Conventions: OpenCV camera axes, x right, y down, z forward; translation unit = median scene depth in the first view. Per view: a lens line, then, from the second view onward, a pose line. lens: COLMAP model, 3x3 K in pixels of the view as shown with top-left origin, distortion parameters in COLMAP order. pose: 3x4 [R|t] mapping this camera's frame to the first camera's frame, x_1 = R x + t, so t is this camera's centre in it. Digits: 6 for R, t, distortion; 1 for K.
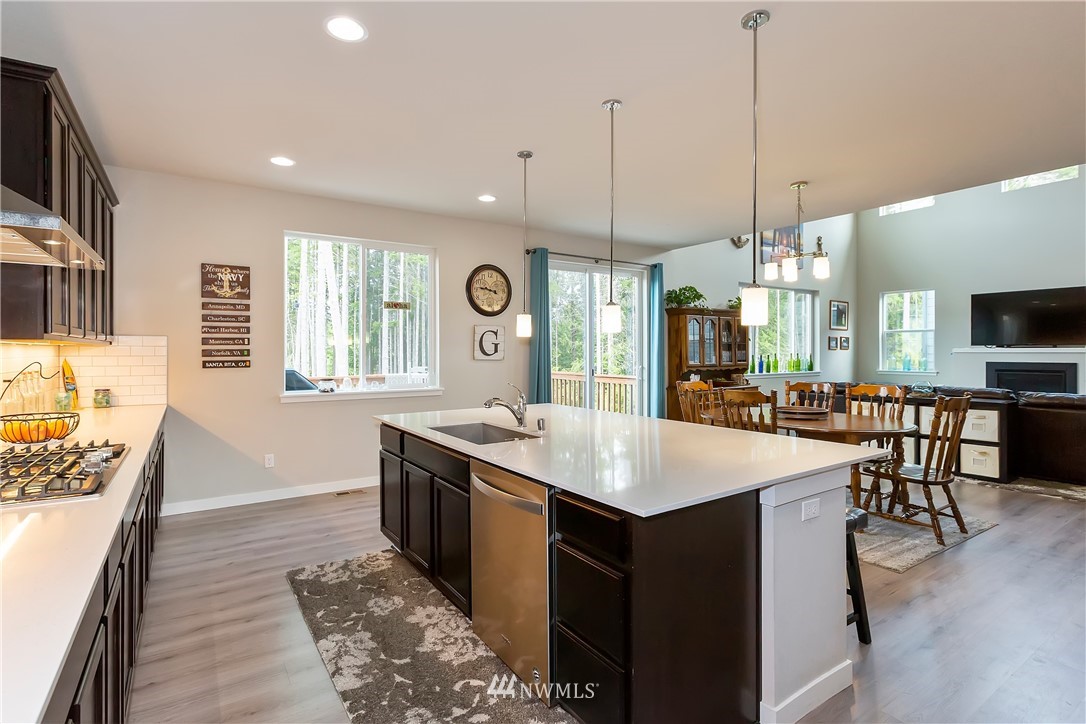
lens RADIAL K [[516.7, 0, 528.6], [0, 516.7, 347.6], [0, 0, 1]] dist [-0.000431, -0.000185]
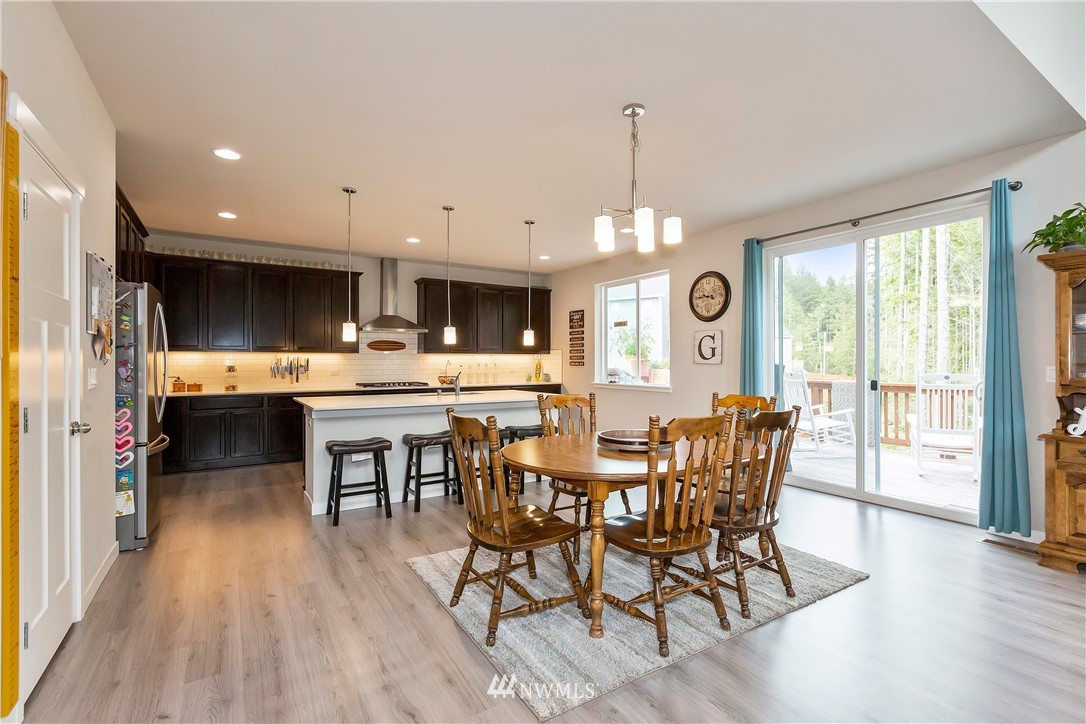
lens RADIAL K [[491.9, 0, 538.1], [0, 491.9, 359.6], [0, 0, 1]] dist [0.001122, -0.000001]
pose [[-0.007357, -0.000157, -0.999973, 0.916701], [0.008650, 0.999963, -0.000220, 0.012689], [0.999936, -0.008651, -0.007355, 0.669410]]
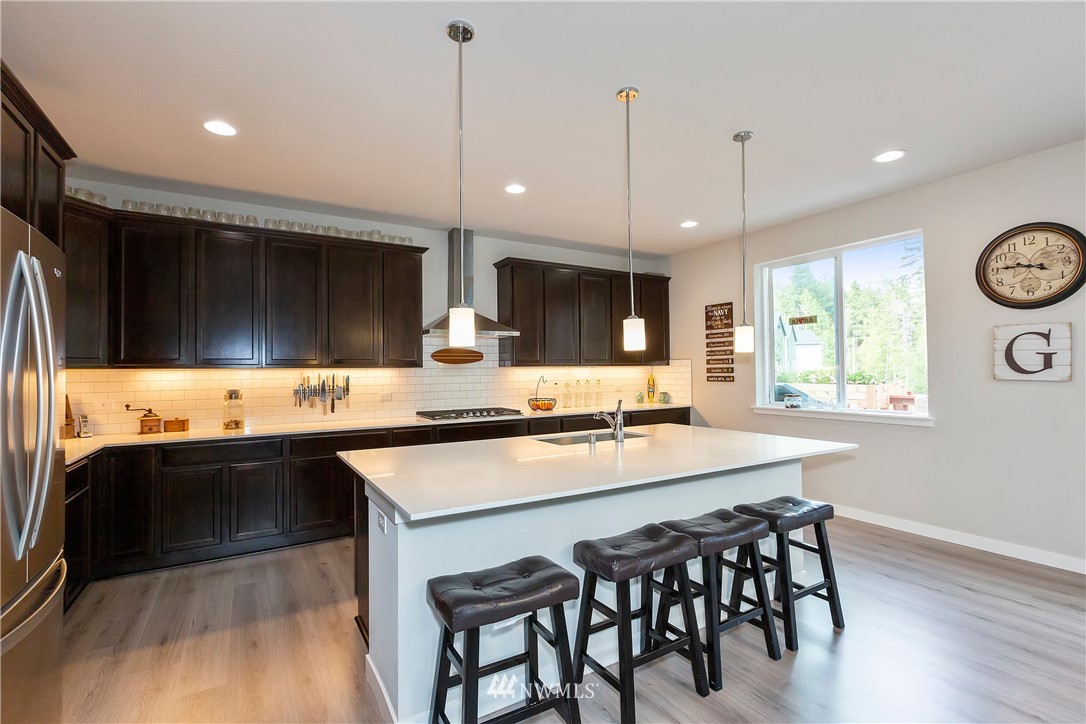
lens RADIAL K [[488.4, 0, 536.9], [0, 488.4, 360.5], [0, 0, 1]] dist [0.000780, 0.000019]
pose [[-0.034972, -0.018099, -0.999224, 0.519455], [0.018743, 0.999648, -0.018762, -0.000050], [0.999213, -0.019384, -0.034620, 0.442004]]
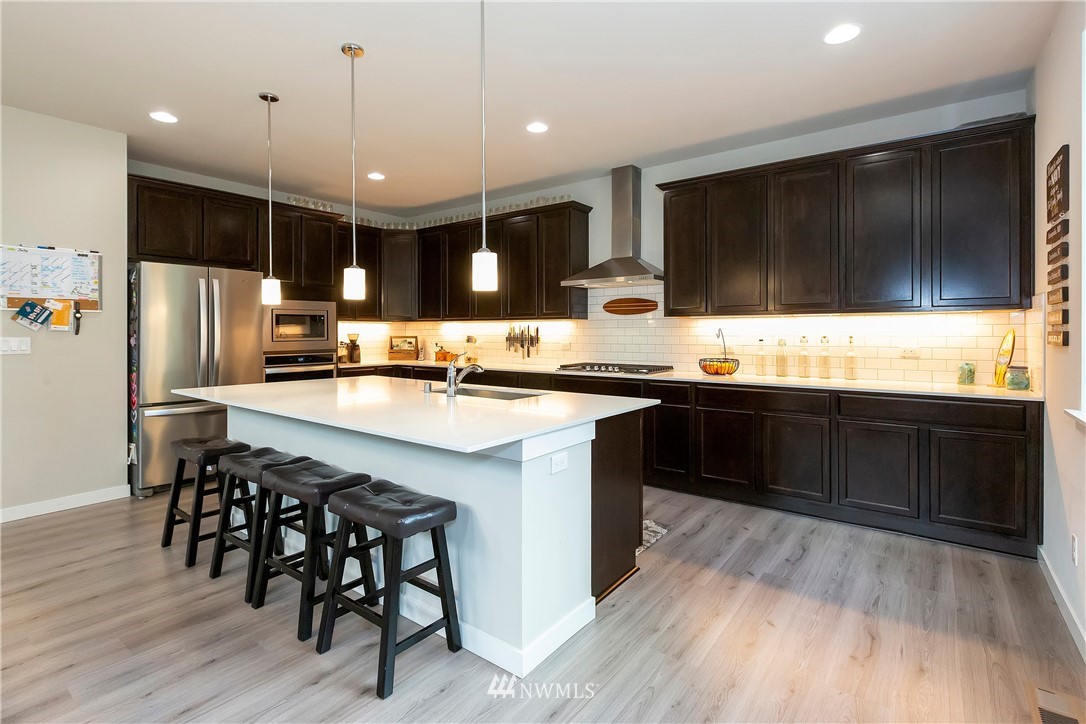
lens RADIAL K [[521.8, 0, 534.8], [0, 521.8, 321.5], [0, 0, 1]] dist [0.001884, 0.000115]
pose [[-0.941030, -0.001416, -0.338319, 0.089108], [0.007744, 0.999639, -0.025725, 0.019102], [0.338233, -0.026828, -0.940680, 1.018341]]
